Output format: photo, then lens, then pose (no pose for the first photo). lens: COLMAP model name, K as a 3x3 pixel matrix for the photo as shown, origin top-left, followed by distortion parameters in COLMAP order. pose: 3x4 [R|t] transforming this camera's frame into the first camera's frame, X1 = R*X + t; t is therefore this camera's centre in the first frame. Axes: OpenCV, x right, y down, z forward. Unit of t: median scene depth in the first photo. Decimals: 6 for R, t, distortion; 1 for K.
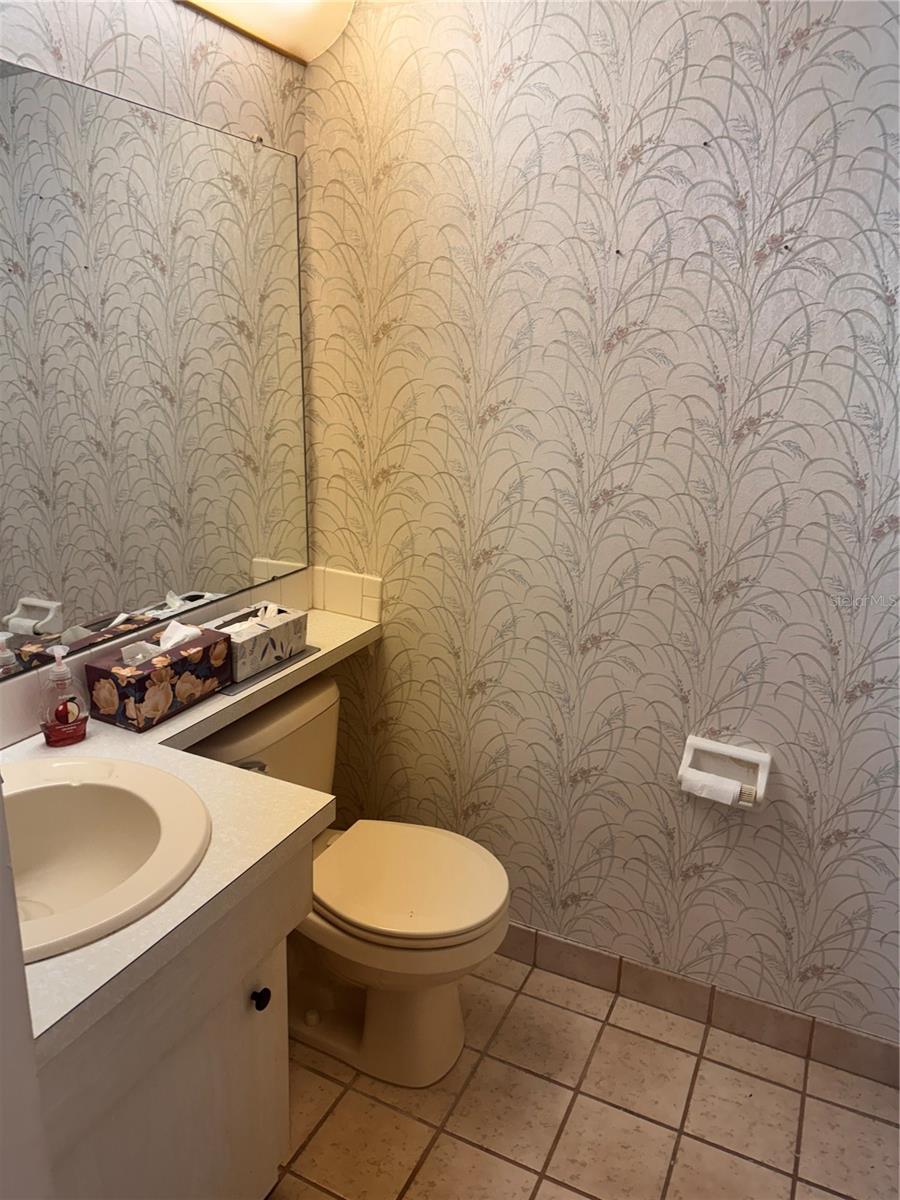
lens RADIAL K [[859.3, 0, 448.8], [0, 859.3, 593.7], [0, 0, 1]] dist [0.114274, -0.146356]
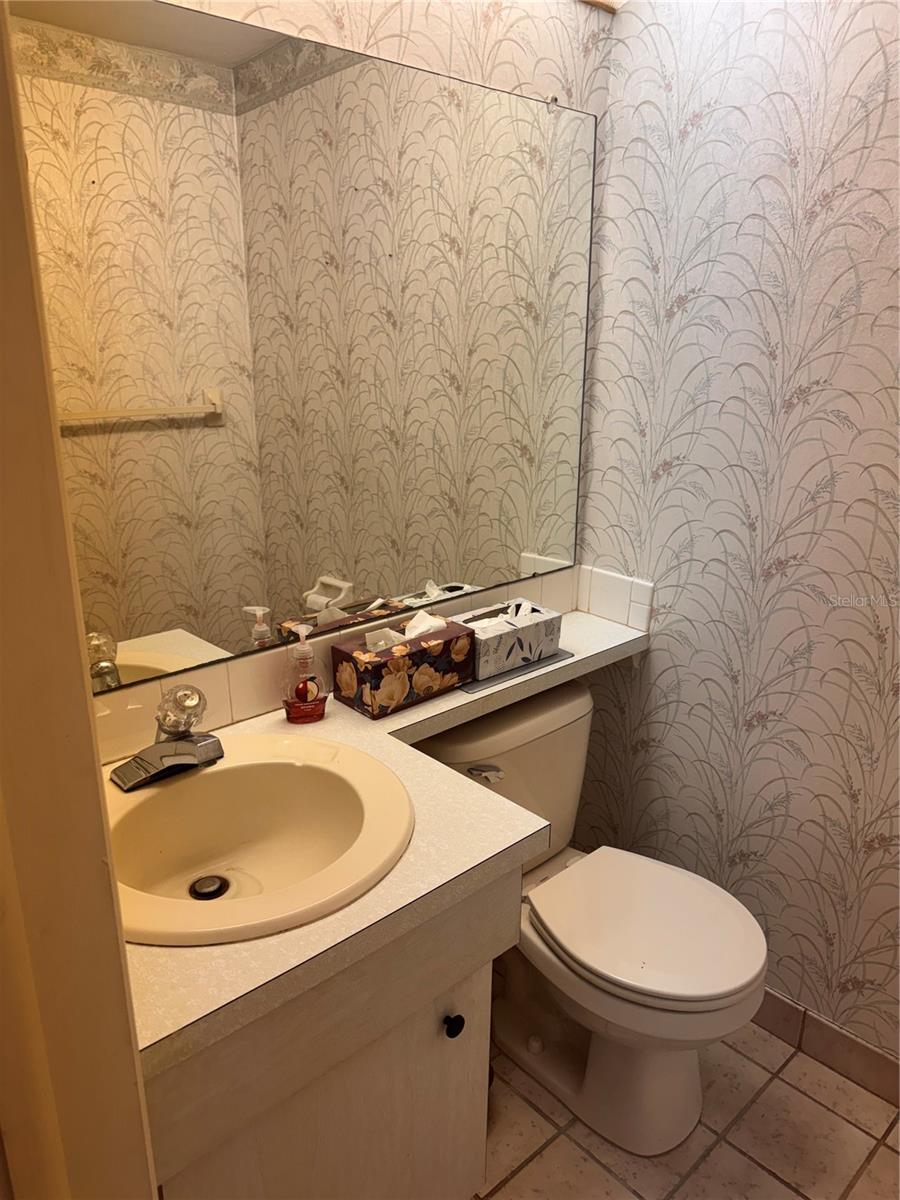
lens RADIAL K [[859.9, 0, 452.5], [0, 859.9, 605.9], [0, 0, 1]] dist [0.135269, -0.222056]
pose [[0.934404, 0.086380, -0.345584, 0.045077], [-0.081506, 0.996261, 0.028641, -0.003934], [0.346766, 0.001404, 0.937951, 0.089647]]
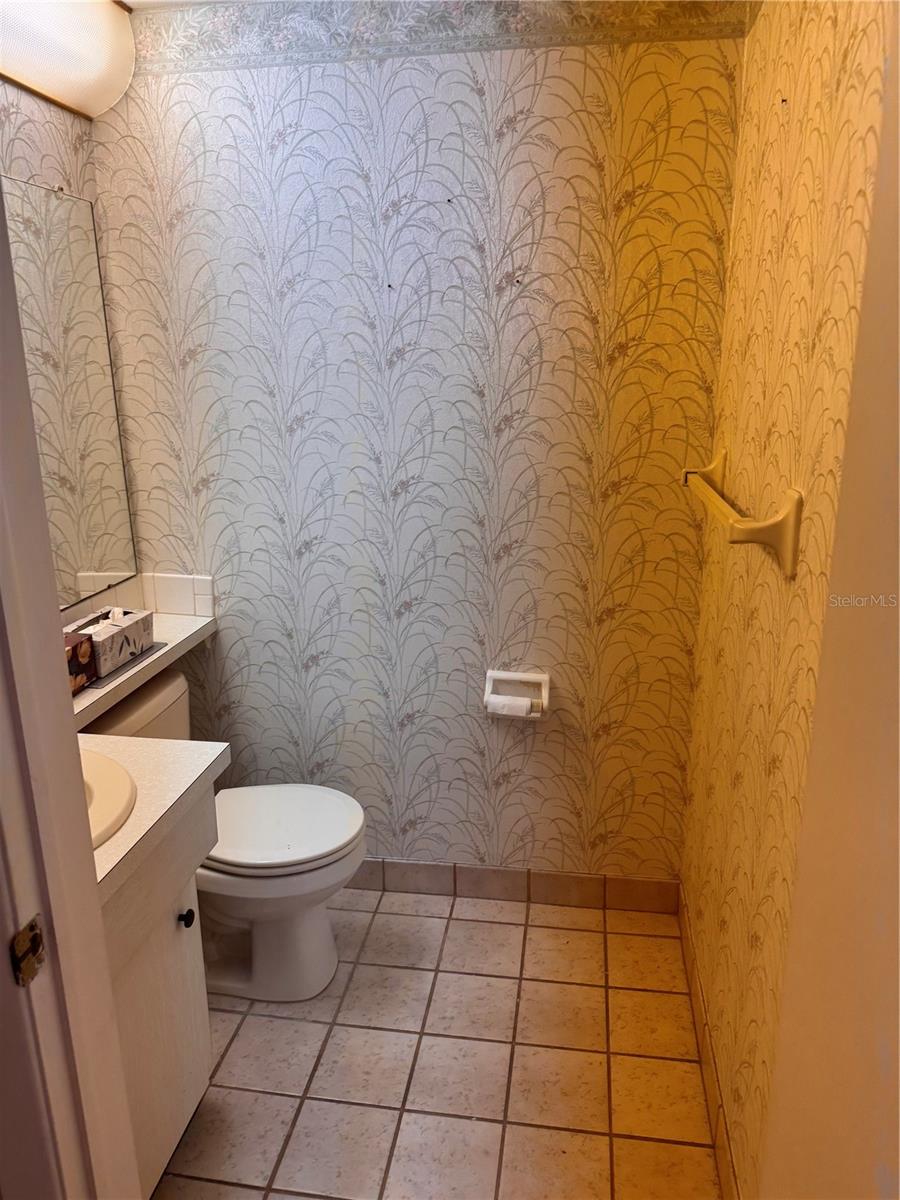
lens RADIAL K [[843.9, 0, 450.0], [0, 843.9, 600.0], [0, 0, 1]] dist [0.126882, -0.143261]
pose [[0.955960, -0.118388, 0.268561, -0.092200], [0.119777, 0.992737, 0.011268, 0.040857], [-0.267944, 0.021396, 0.963197, -0.160650]]
